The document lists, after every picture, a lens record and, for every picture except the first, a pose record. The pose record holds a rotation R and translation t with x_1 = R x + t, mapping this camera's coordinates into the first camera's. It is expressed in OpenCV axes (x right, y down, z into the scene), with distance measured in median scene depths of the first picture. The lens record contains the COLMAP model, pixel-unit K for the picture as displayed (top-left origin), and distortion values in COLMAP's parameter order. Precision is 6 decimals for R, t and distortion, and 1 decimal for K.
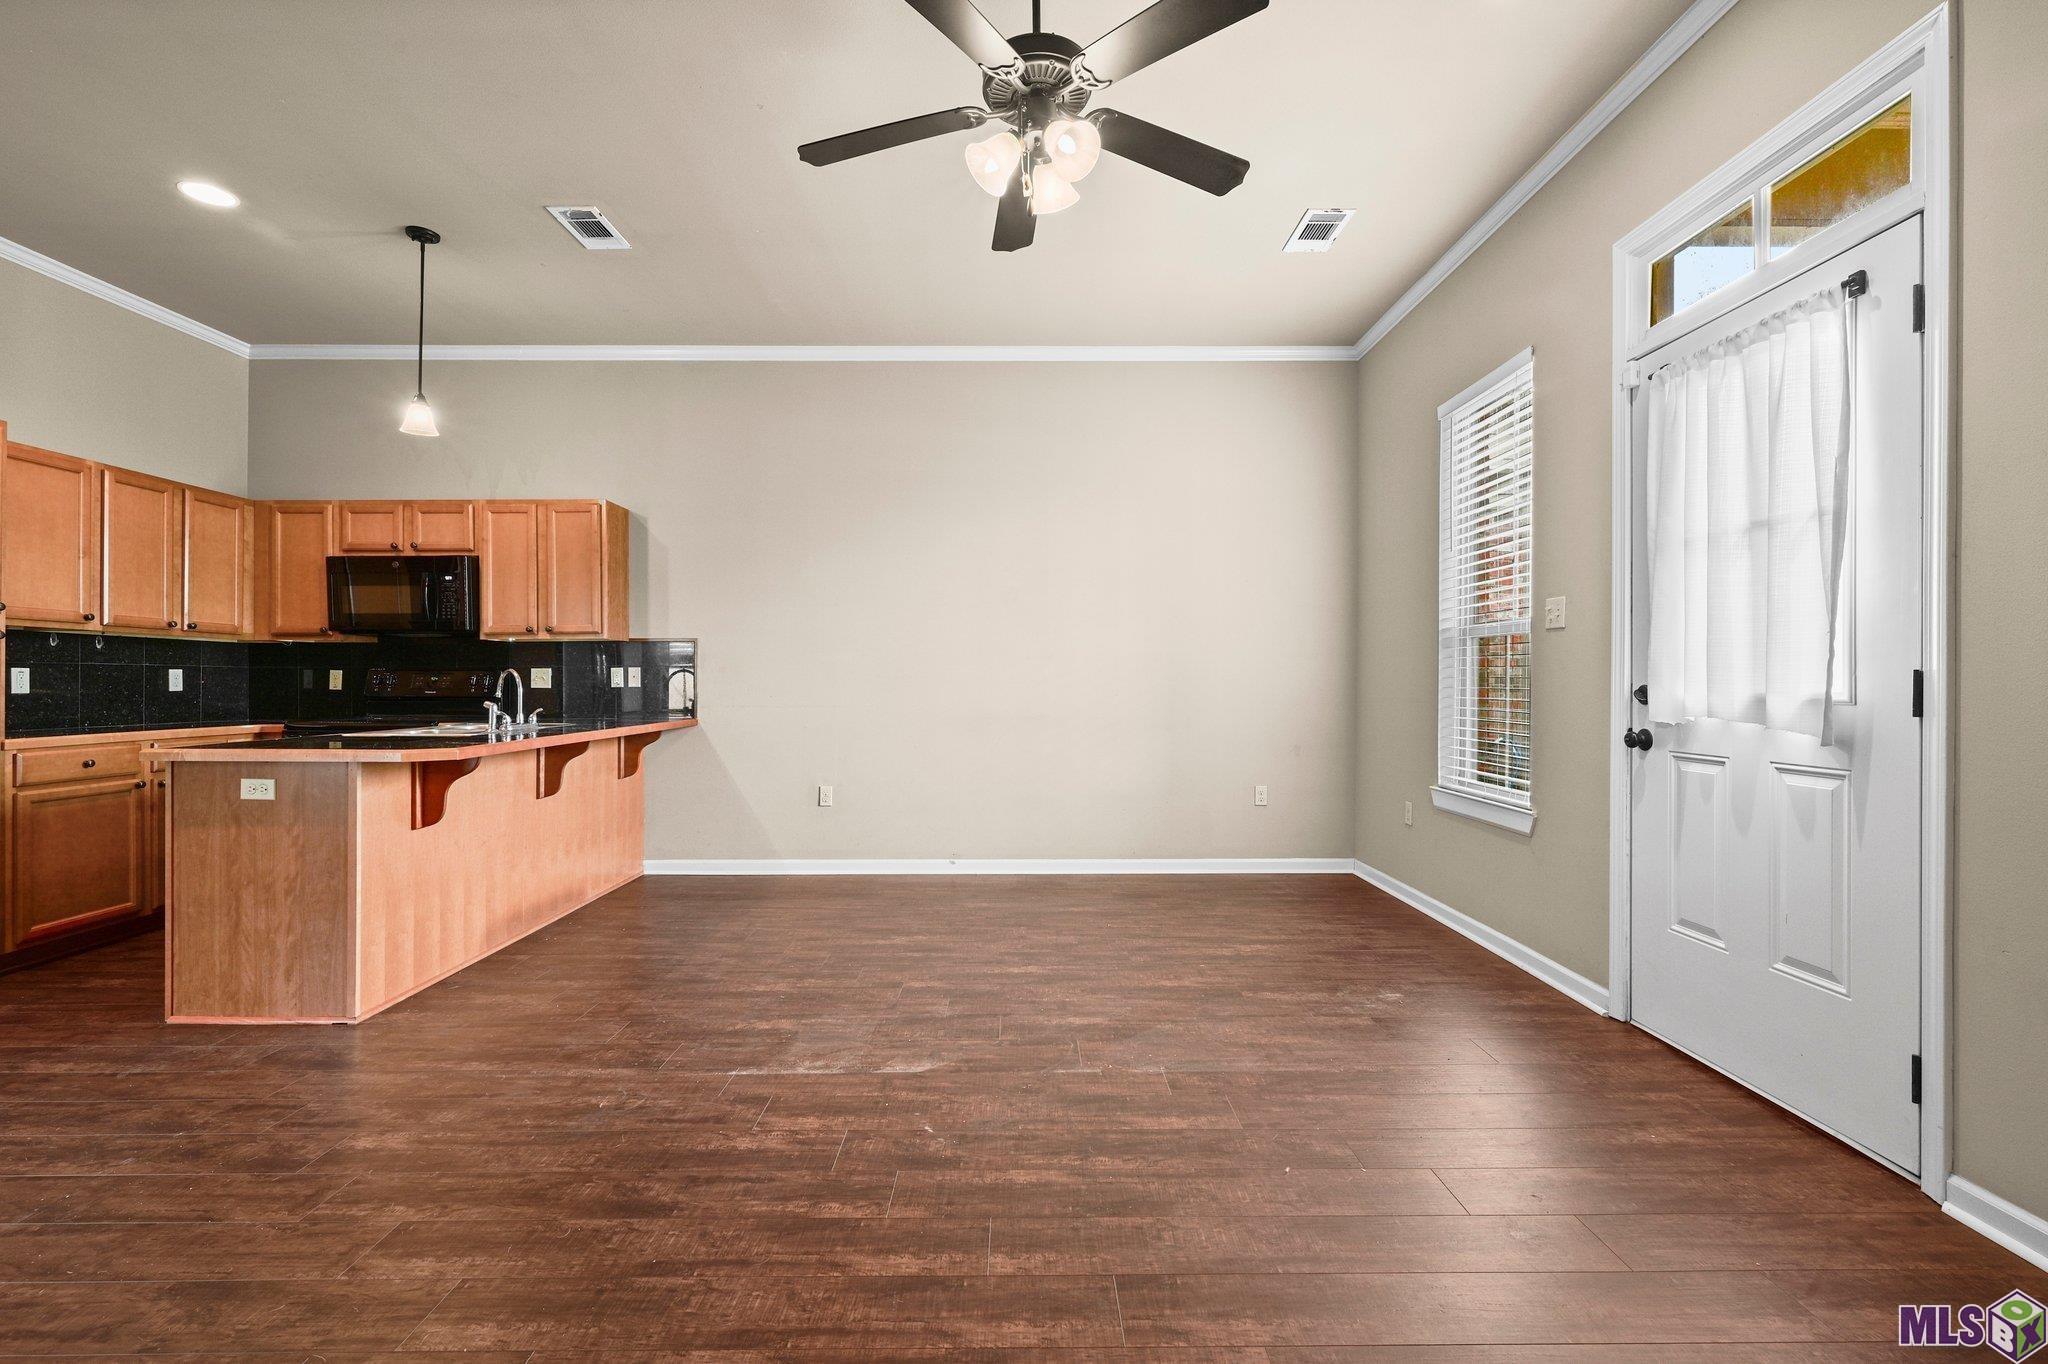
lens RADIAL K [[877.2, 0, 1024.0], [0, 877.2, 682.0], [0, 0, 1]] dist [-0.001753, -0.000058]
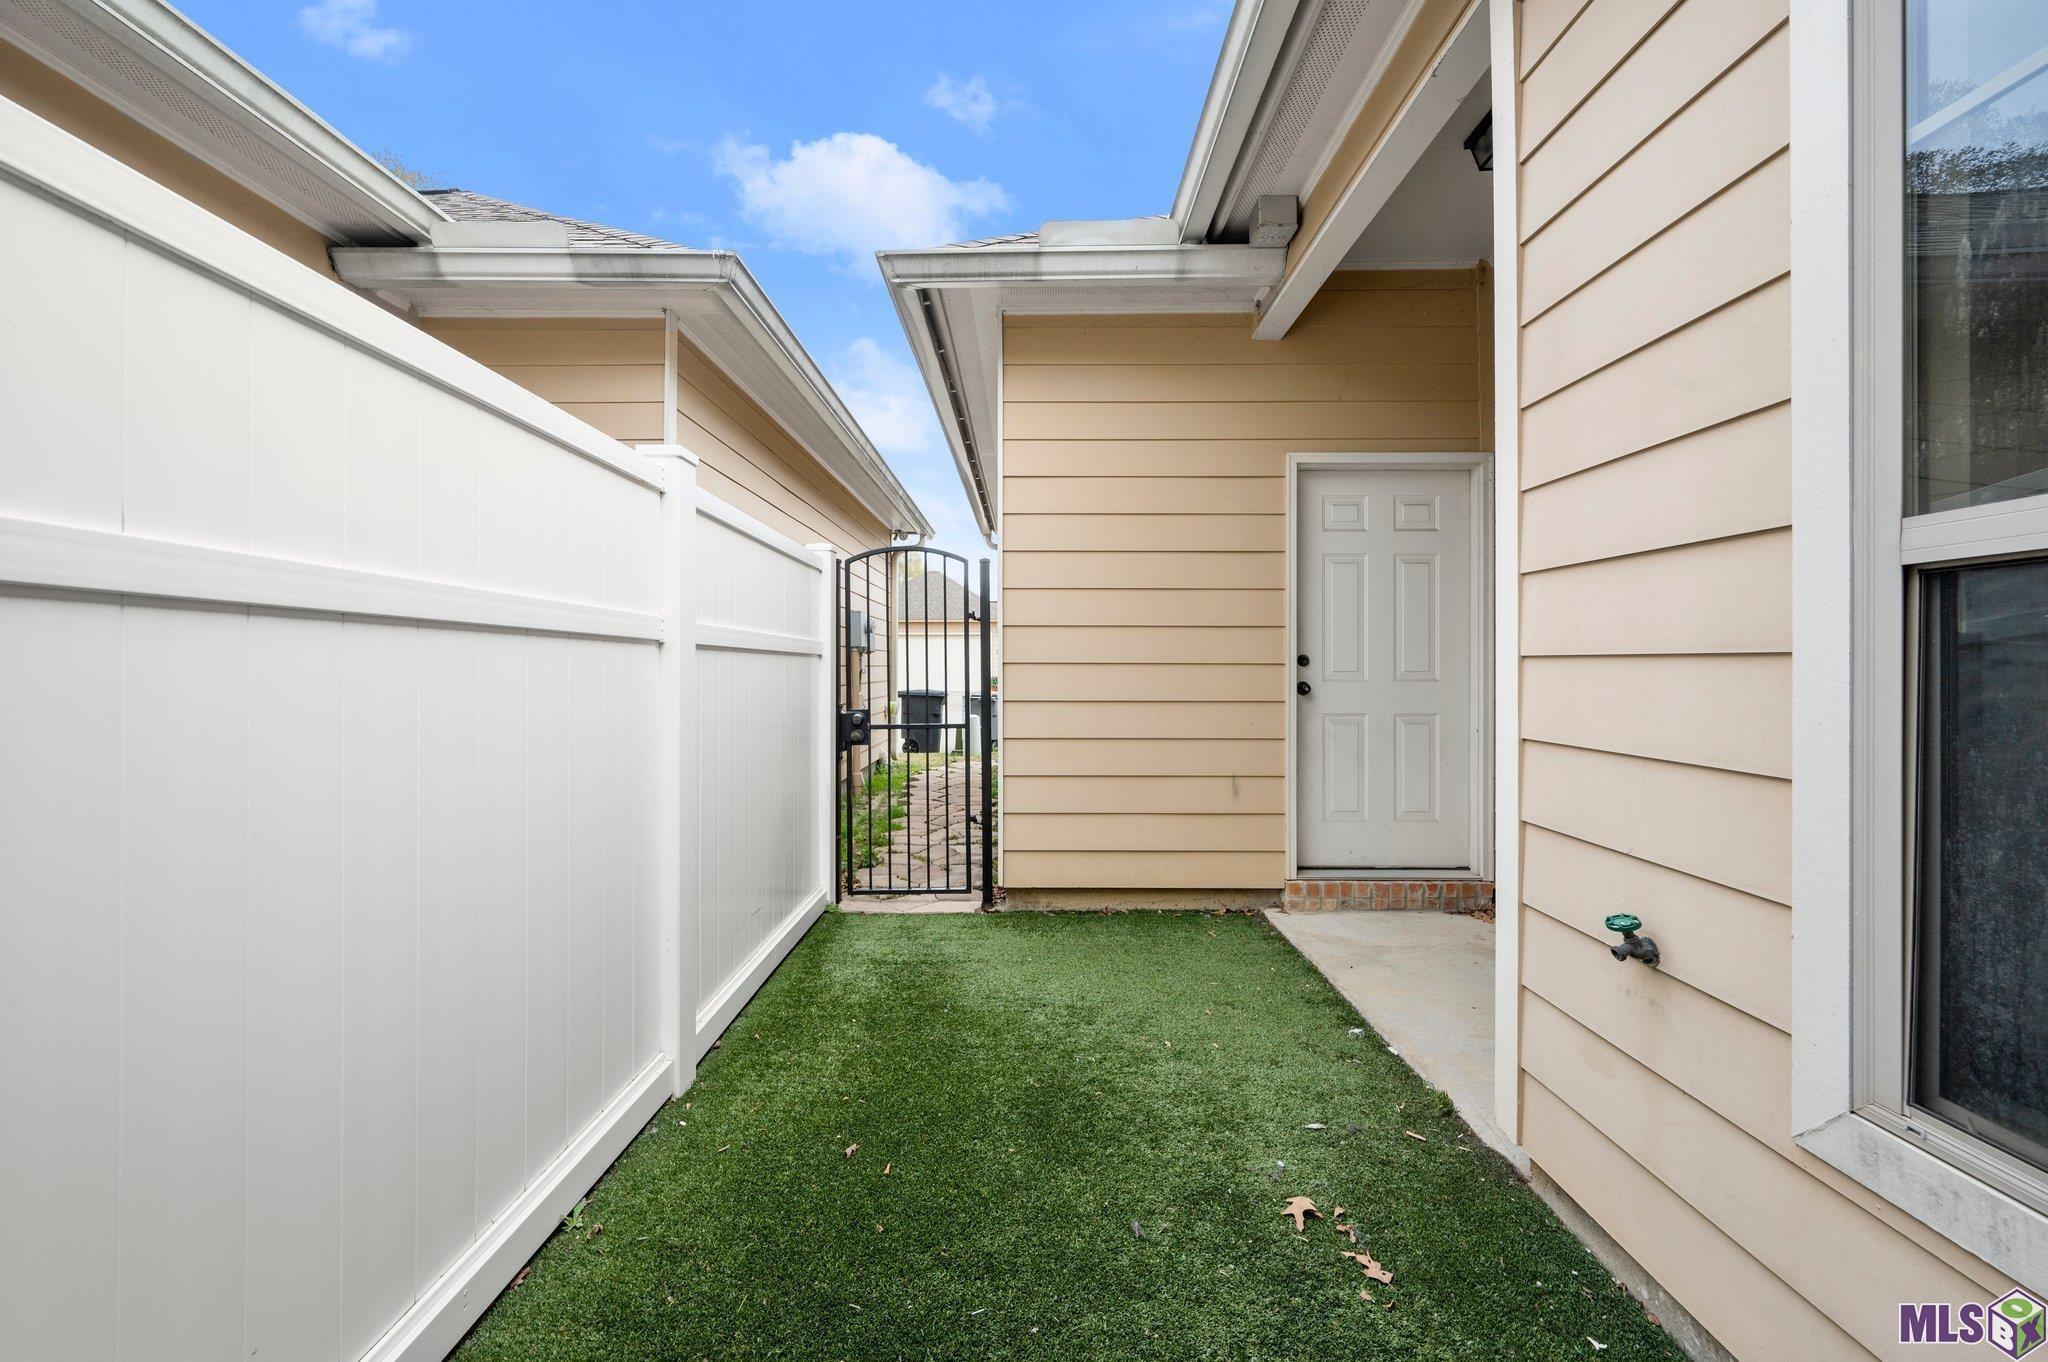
lens RADIAL K [[817.8, 0, 1028.0], [0, 817.8, 674.8], [0, 0, 1]] dist [-0.002727, -0.000114]
pose [[-0.007639, 0.004524, -0.999961, 1.431803], [-0.000930, 0.999989, 0.004531, 0.024494], [0.999970, 0.000964, -0.007635, 0.393678]]
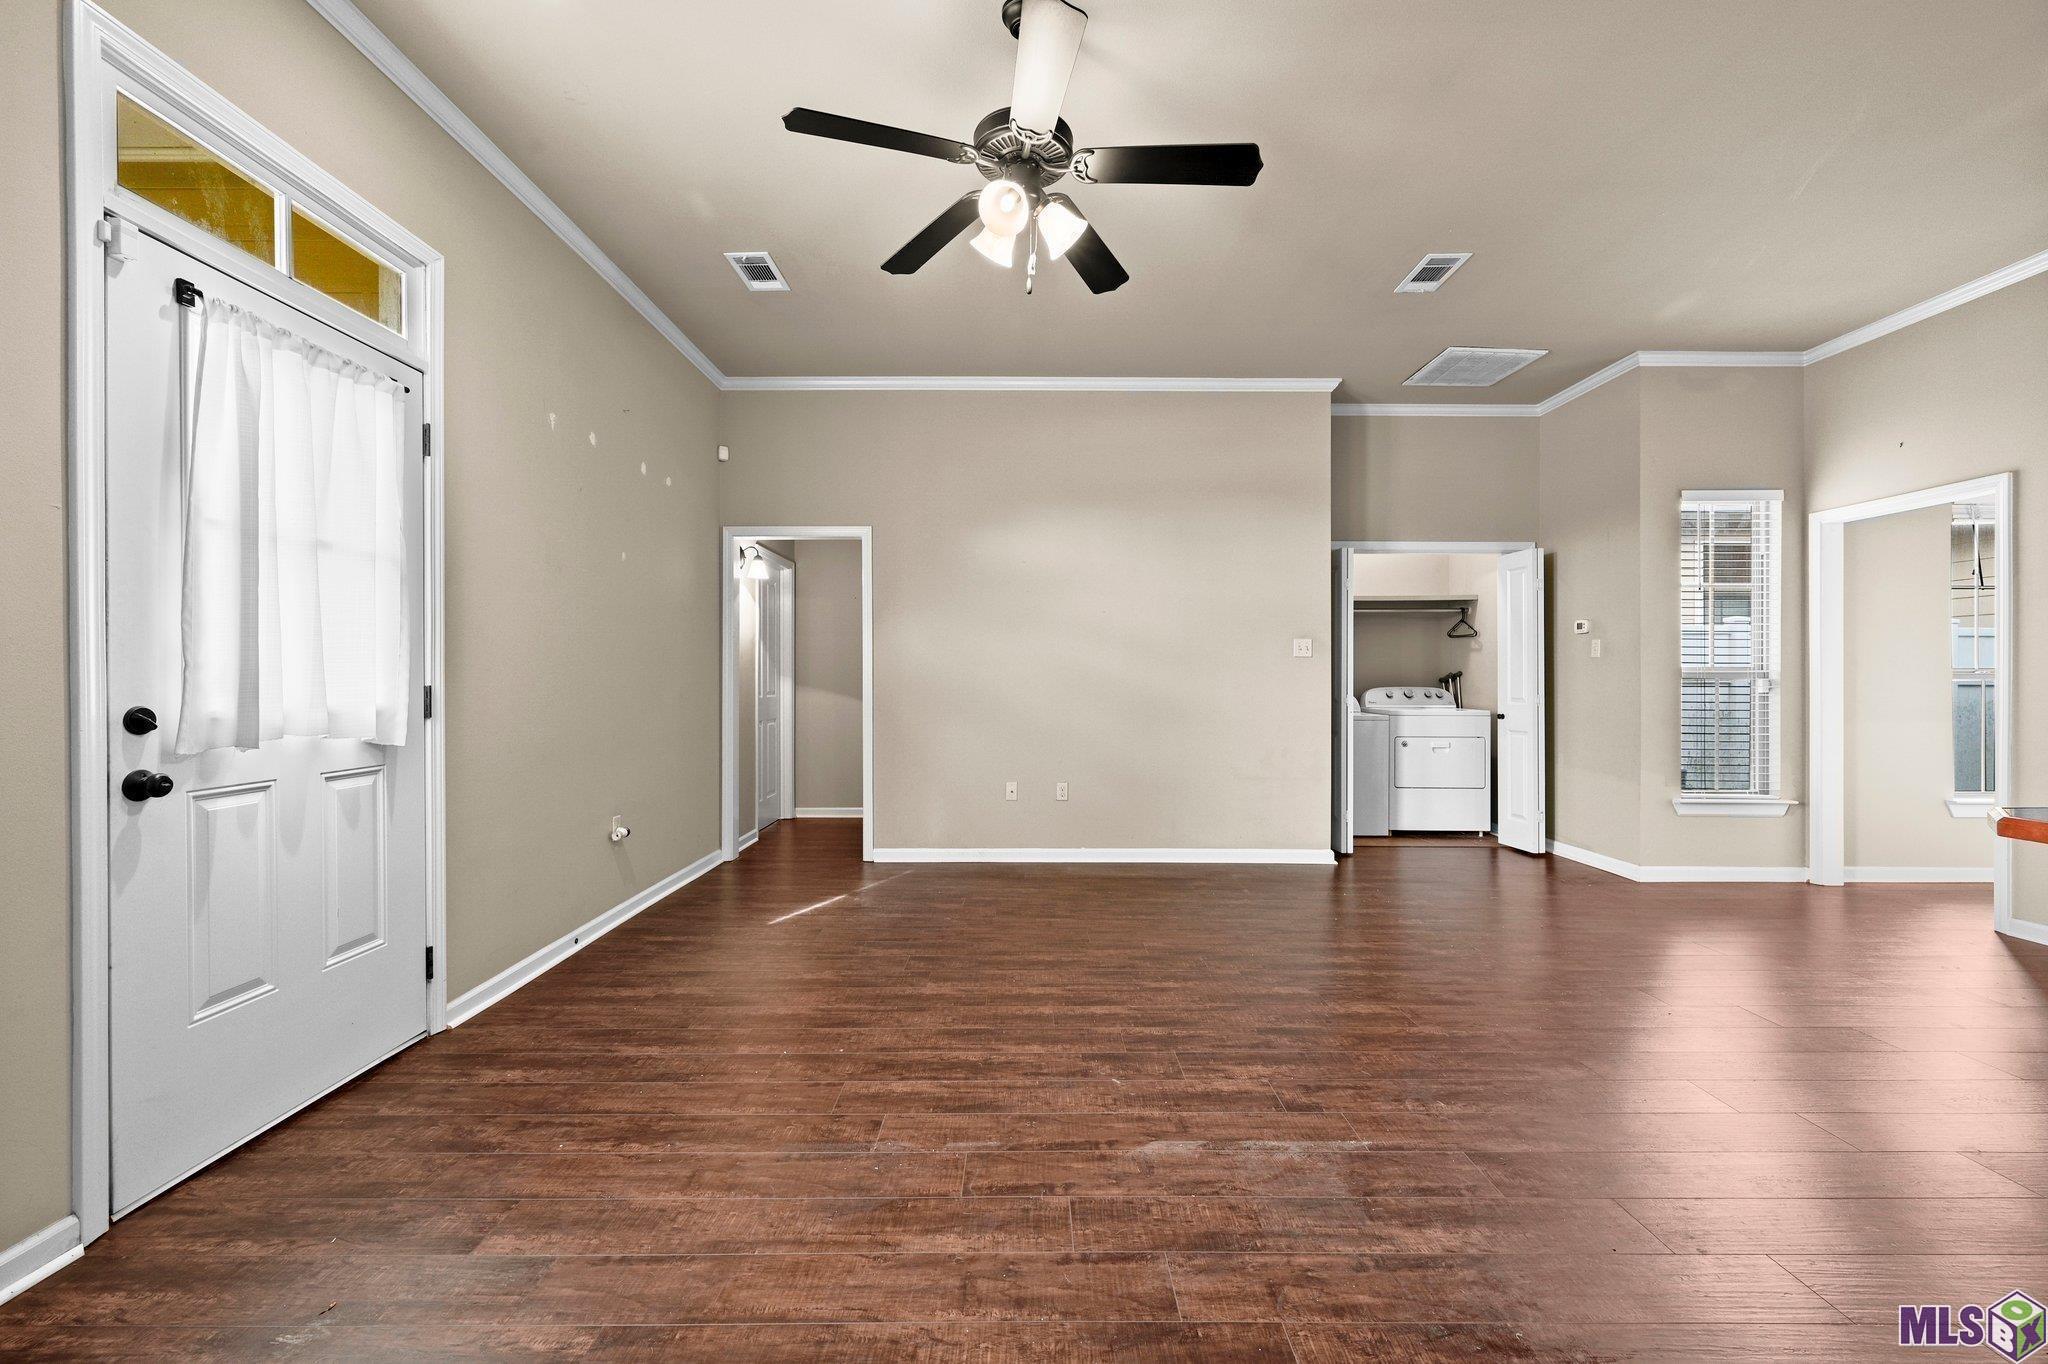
lens RADIAL K [[817.8, 0, 1028.0], [0, 817.8, 675.8], [0, 0, 1]] dist [-0.002727, -0.000114]
pose [[-0.999993, 0.000960, 0.003703, 0.002002], [0.000960, 1.000000, -0.000073, -0.013835], [-0.003703, -0.000070, -0.999993, 1.109651]]
